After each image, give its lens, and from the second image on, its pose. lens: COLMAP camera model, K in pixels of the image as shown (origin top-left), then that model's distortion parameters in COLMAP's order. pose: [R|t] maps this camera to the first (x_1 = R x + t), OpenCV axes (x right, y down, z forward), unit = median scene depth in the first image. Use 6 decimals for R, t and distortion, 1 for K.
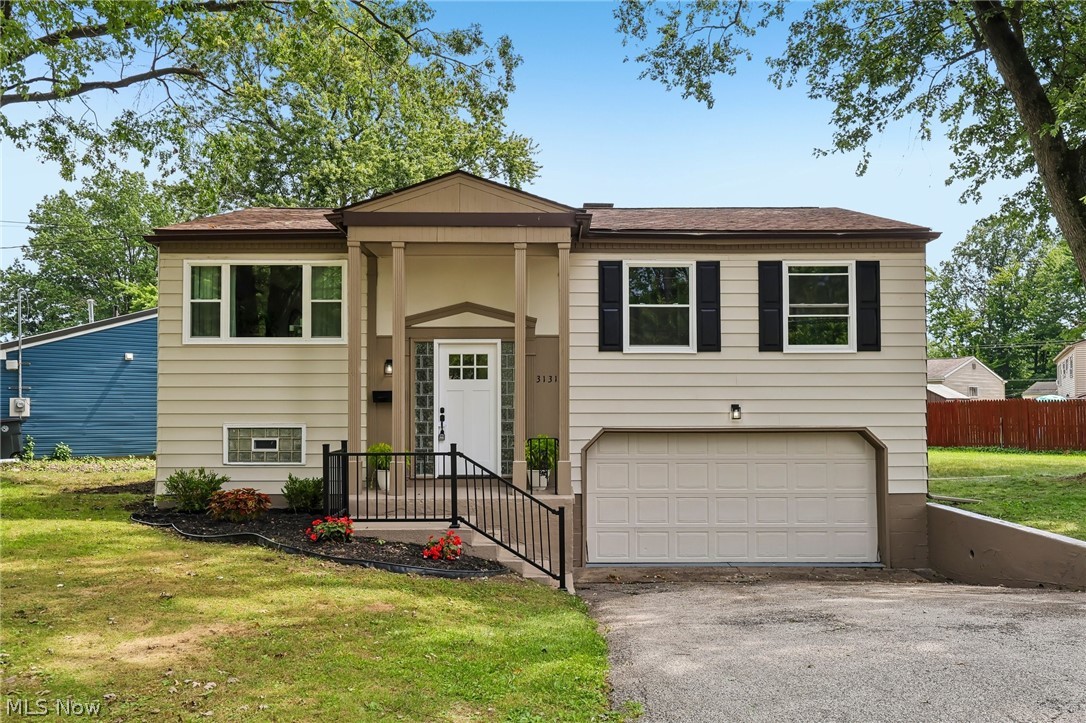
lens RADIAL K [[802.5, 0, 528.4], [0, 802.5, 392.8], [0, 0, 1]] dist [-0.006009, -0.003977]
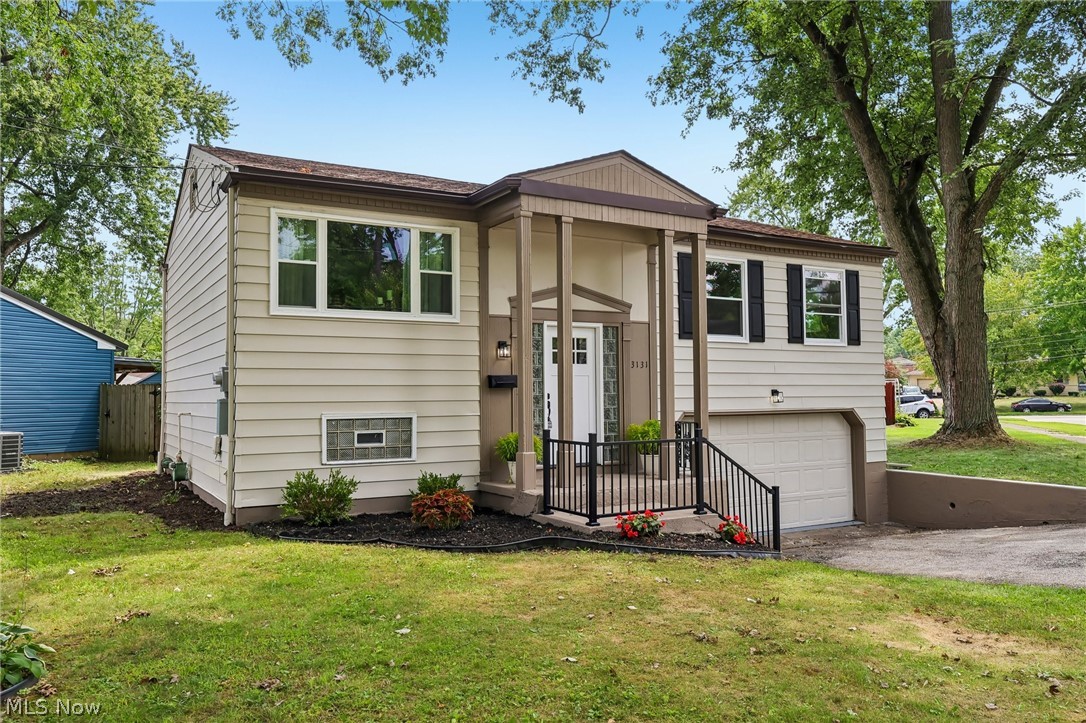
lens RADIAL K [[805.9, 0, 543.5], [0, 805.9, 362.8], [0, 0, 1]] dist [-0.000194, -0.003202]
pose [[0.872125, 0.014241, 0.489076, -0.574843], [-0.001316, 0.999641, -0.026762, 0.007762], [-0.489281, 0.022696, 0.871831, 0.174608]]
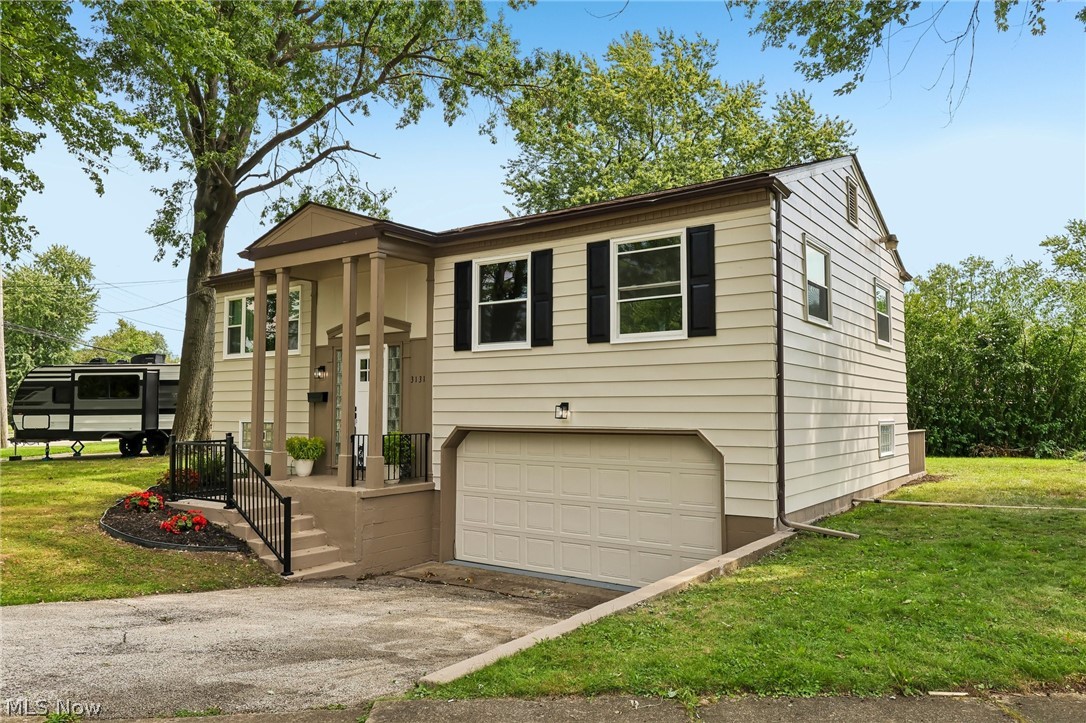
lens RADIAL K [[802.5, 0, 543.6], [0, 802.5, 363.8], [0, 0, 1]] dist [-0.006009, -0.003977]
pose [[0.795151, -0.034558, -0.605426, 0.791871], [0.000361, 0.998402, -0.056516, 0.022117], [0.606411, 0.044720, 0.793893, 0.259319]]
